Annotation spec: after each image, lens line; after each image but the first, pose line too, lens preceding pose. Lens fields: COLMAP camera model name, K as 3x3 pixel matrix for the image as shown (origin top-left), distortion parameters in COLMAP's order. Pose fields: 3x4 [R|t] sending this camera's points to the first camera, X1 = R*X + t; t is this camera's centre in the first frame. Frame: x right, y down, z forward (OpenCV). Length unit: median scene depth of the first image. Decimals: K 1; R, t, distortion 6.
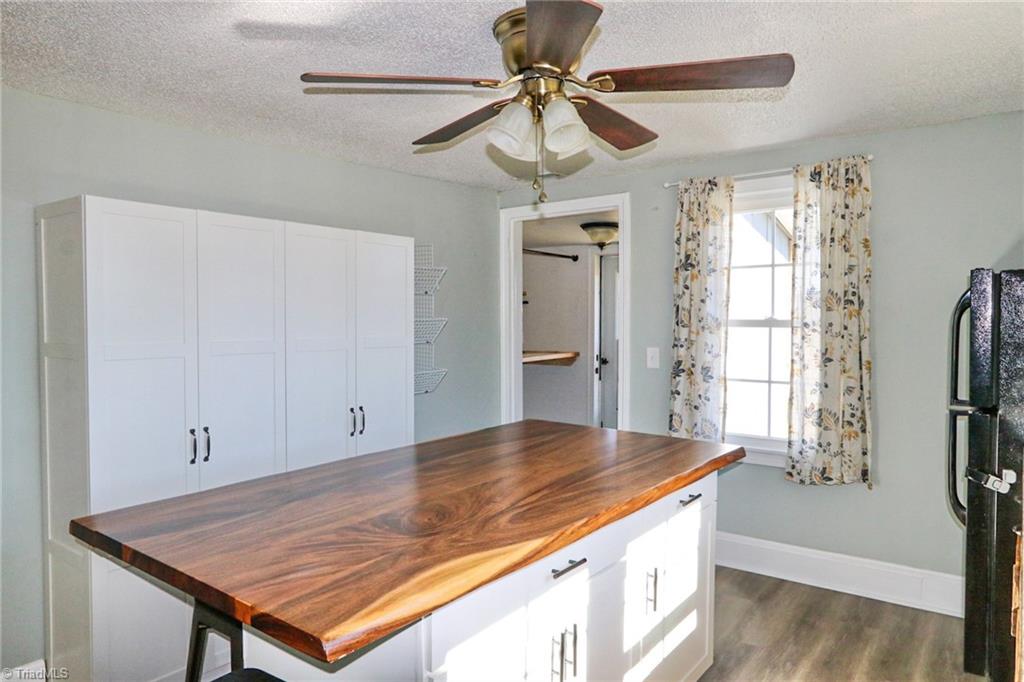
lens RADIAL K [[654.6, 0, 512.3], [0, 654.6, 341.4], [0, 0, 1]] dist [0.000907, 0.000371]
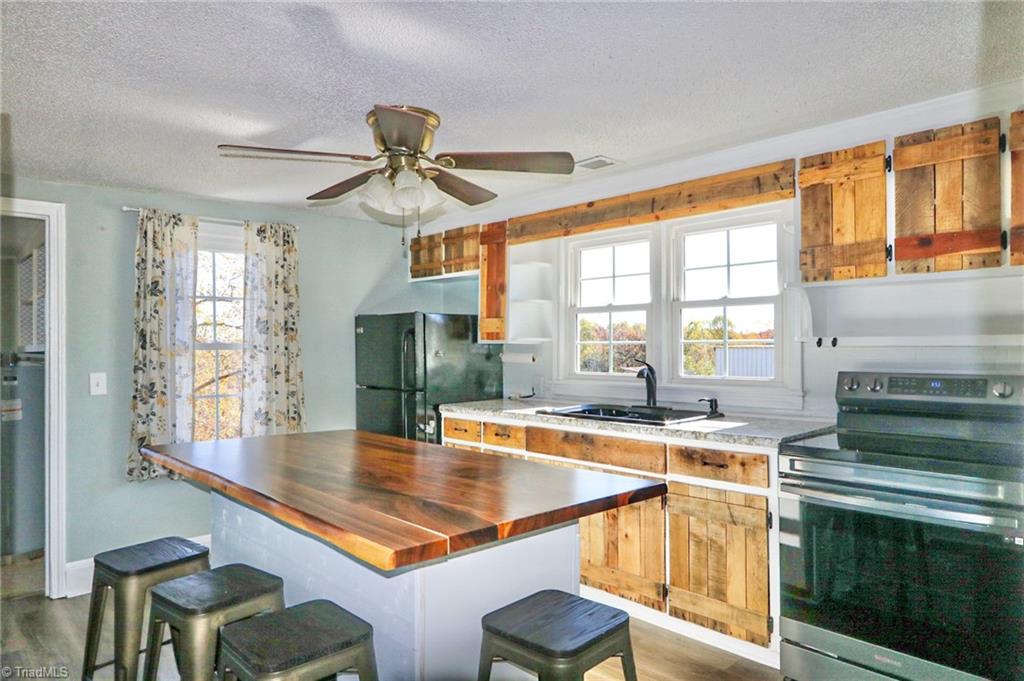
lens RADIAL K [[654.6, 0, 512.4], [0, 654.6, 339.5], [0, 0, 1]] dist [0.000907, 0.000371]
pose [[0.184244, 0.005238, 0.982867, -0.670305], [0.041380, 0.999058, -0.013081, -0.001825], [-0.982009, 0.043081, 0.183854, 0.259110]]
